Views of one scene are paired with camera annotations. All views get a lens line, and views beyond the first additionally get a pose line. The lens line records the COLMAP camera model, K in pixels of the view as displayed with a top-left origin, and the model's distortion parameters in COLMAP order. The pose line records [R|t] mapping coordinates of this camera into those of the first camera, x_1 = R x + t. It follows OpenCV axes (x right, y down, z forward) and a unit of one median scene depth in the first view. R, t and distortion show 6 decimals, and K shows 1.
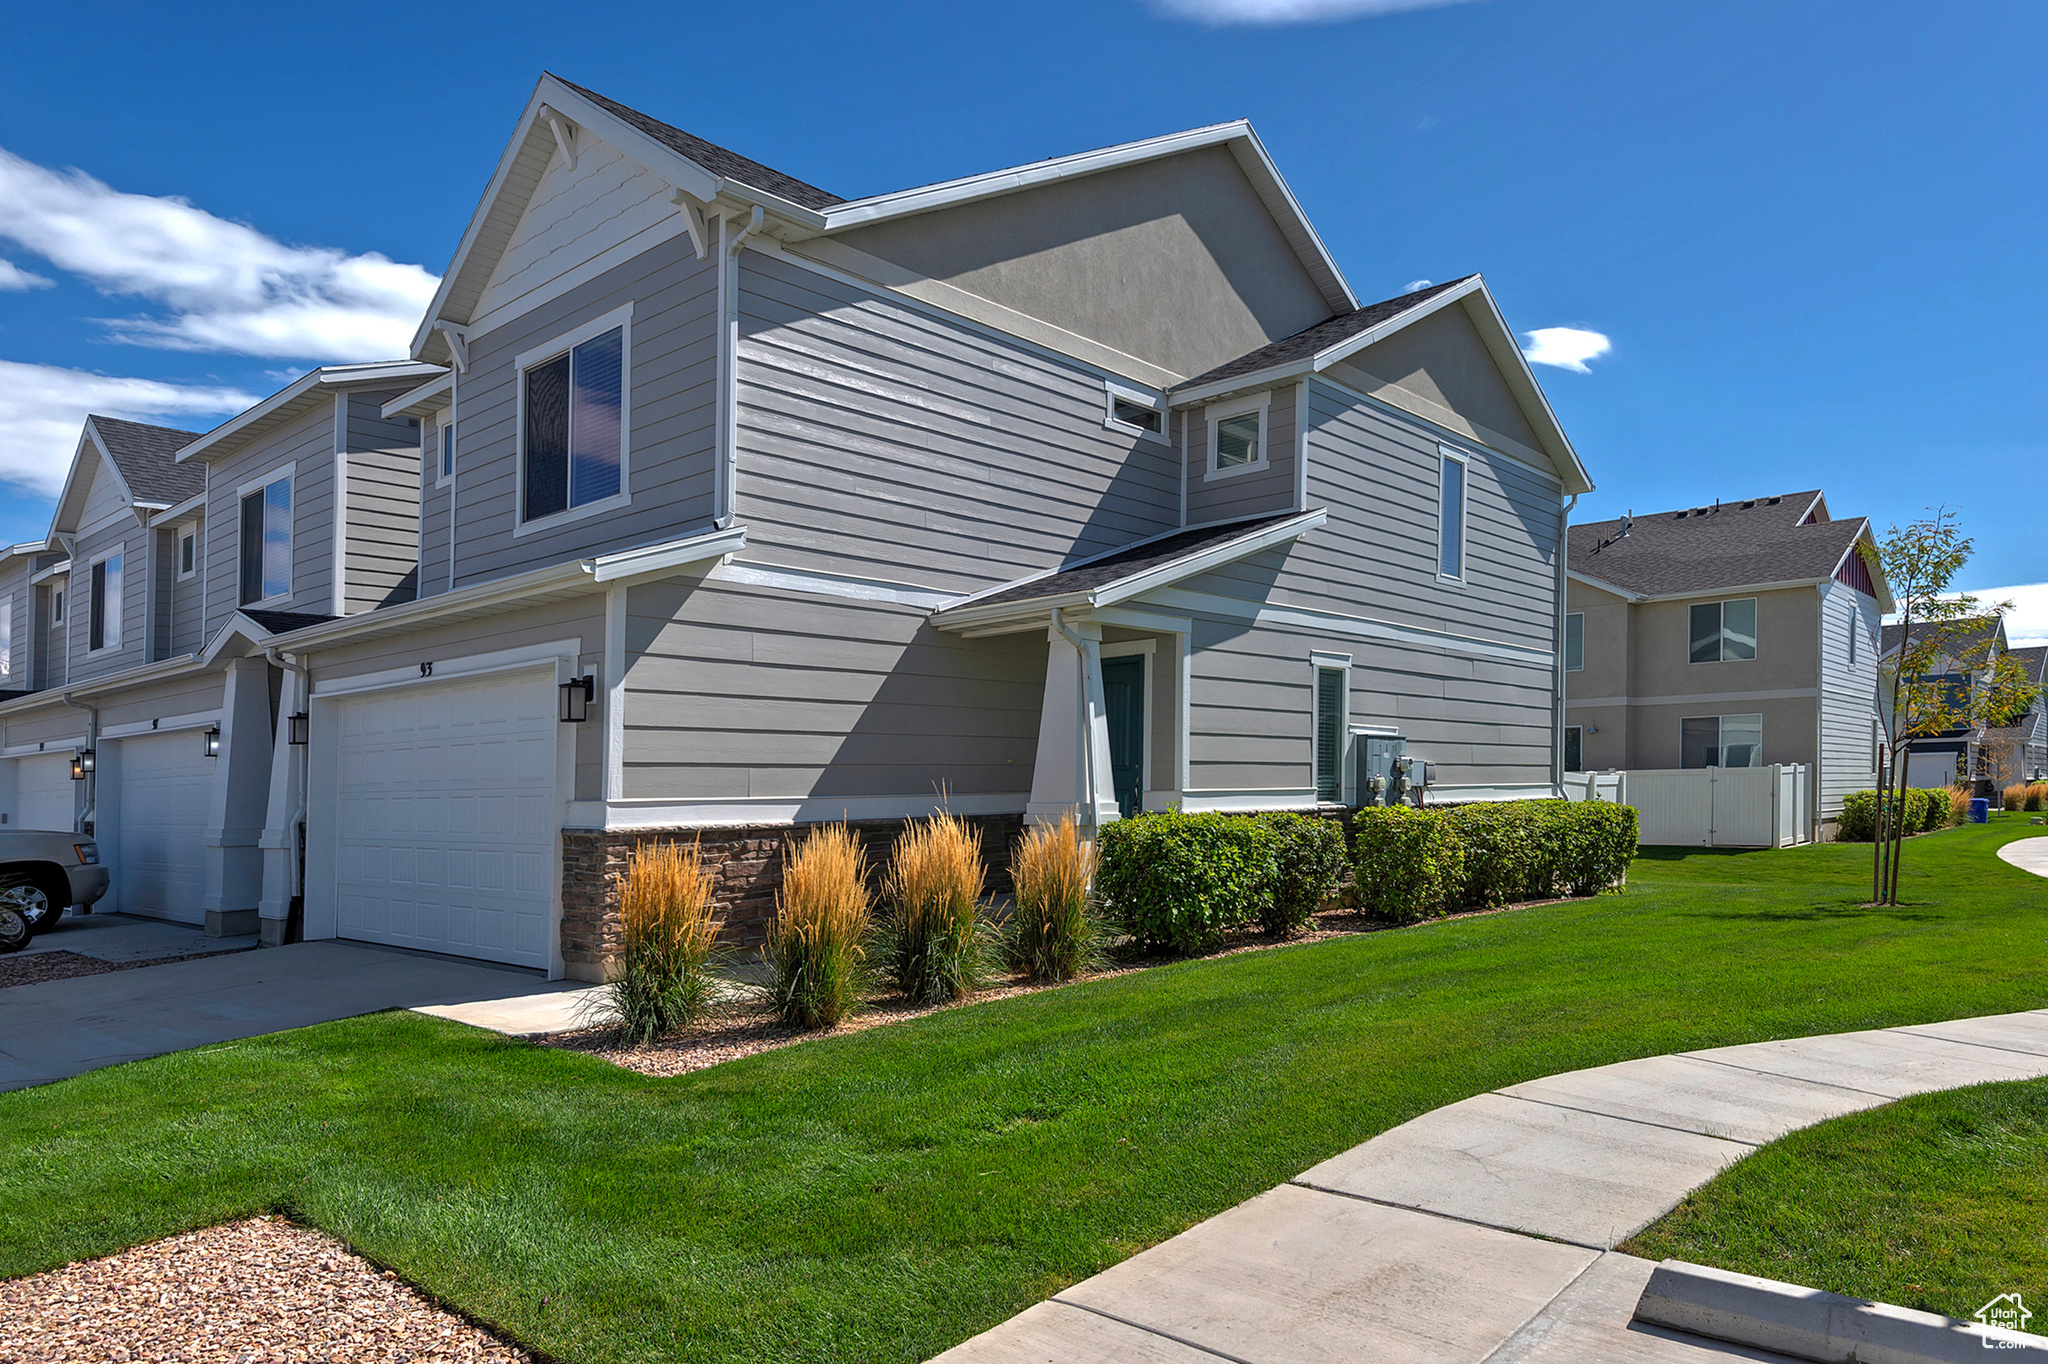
lens RADIAL K [[1395.5, 0, 1028.7], [0, 1395.5, 737.2], [0, 0, 1]] dist [0.026775, -0.005980]
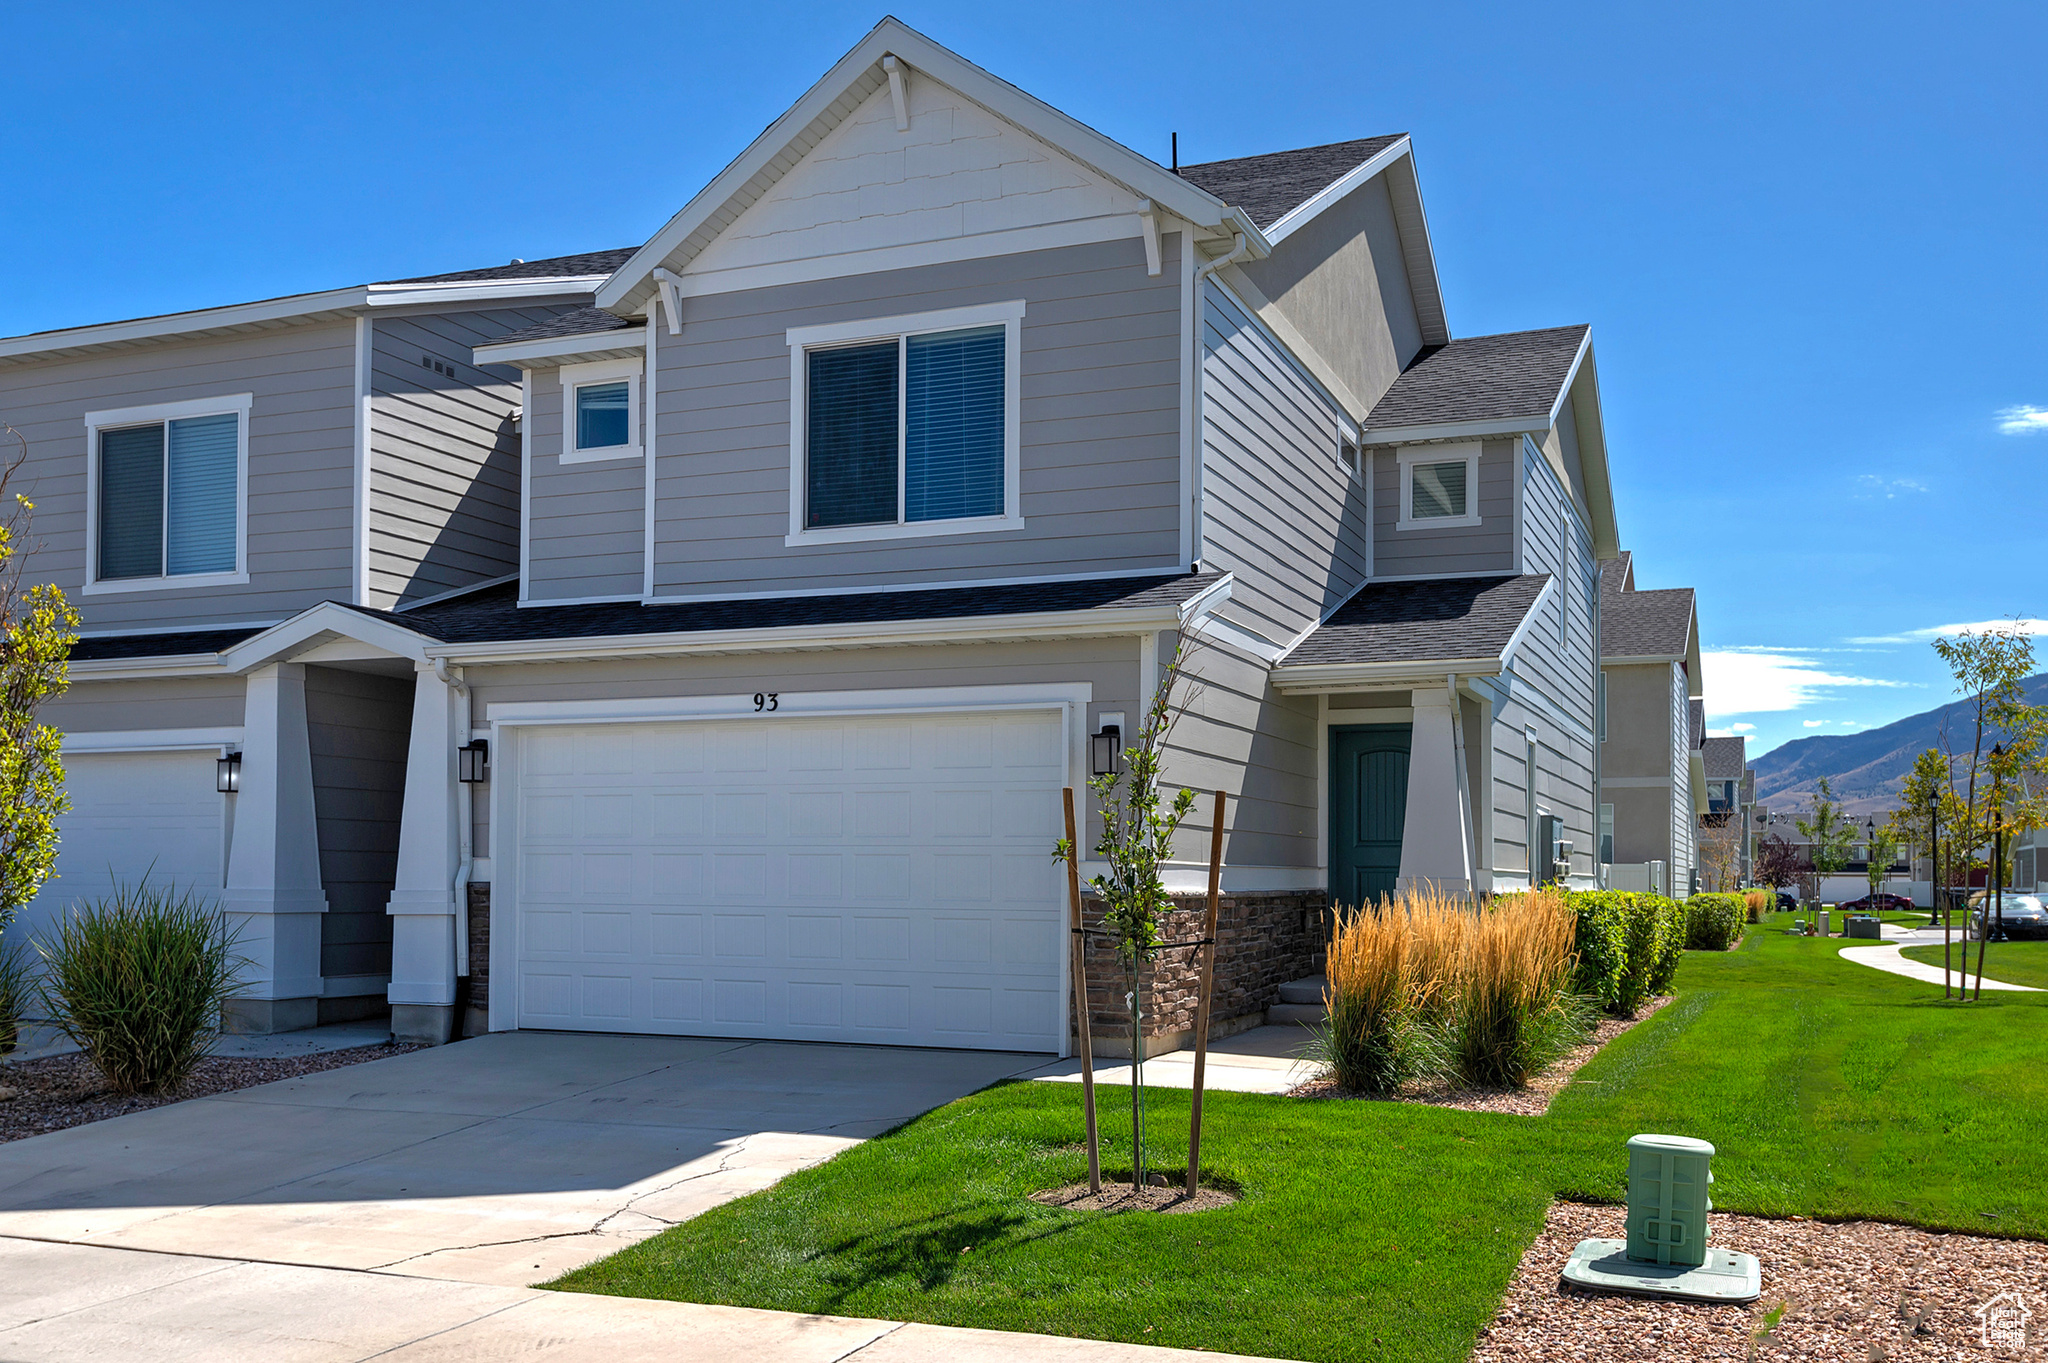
lens RADIAL K [[1945.8, 0, 960.4], [0, 1945.8, 825.2], [0, 0, 1]] dist [0.013424, 0.004454]
pose [[0.957406, 0.030093, 0.287173, -0.503201], [-0.032330, 0.999473, 0.003049, 0.013527], [-0.286930, -0.012203, 0.957874, -0.127844]]
